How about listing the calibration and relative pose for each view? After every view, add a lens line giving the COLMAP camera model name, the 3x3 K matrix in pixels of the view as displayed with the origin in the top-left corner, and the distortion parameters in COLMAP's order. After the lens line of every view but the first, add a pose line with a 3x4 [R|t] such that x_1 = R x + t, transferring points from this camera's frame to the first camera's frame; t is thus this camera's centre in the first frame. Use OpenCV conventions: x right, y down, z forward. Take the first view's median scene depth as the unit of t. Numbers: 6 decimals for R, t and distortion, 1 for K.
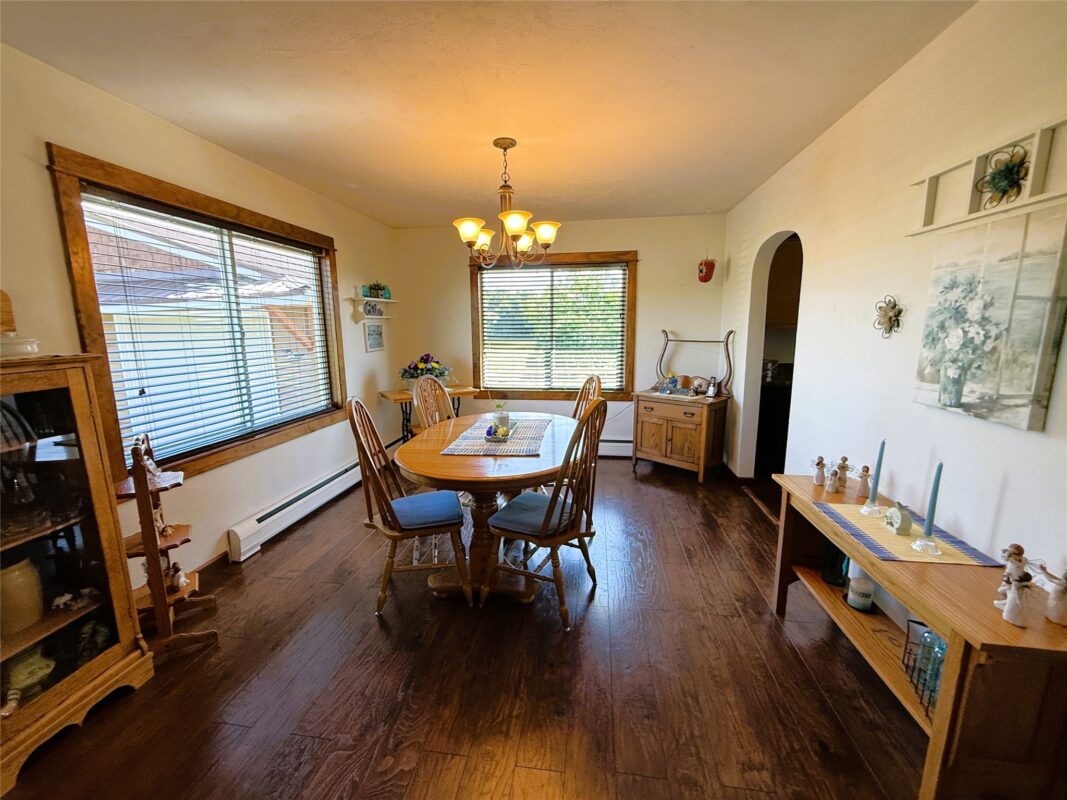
lens RADIAL K [[429.2, 0, 530.3], [0, 429.2, 399.6], [0, 0, 1]] dist [-0.001052, 0.000271]
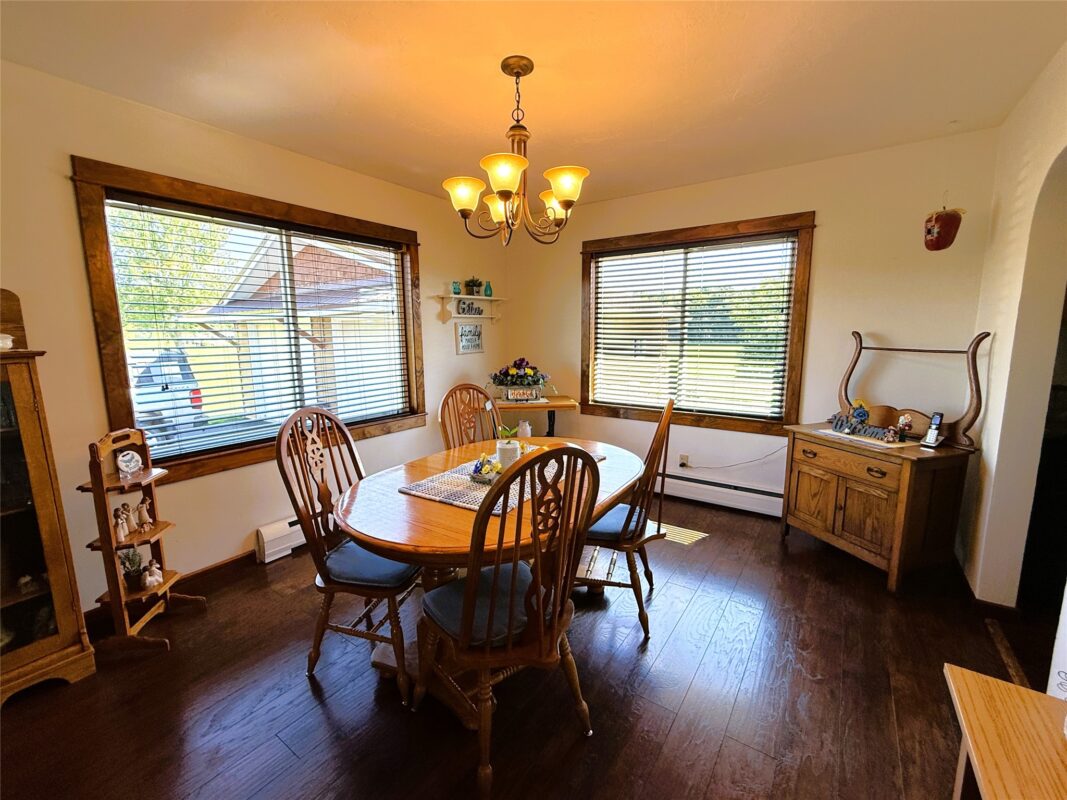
lens RADIAL K [[446.8, 0, 533.5], [0, 446.8, 400.0], [0, 0, 1]] dist [-0.000748, 0.000483]
pose [[0.895390, 0.070408, -0.439681, 0.214010], [-0.074968, 0.997161, 0.007012, -0.035343], [0.438927, 0.026684, 0.898126, 0.236612]]
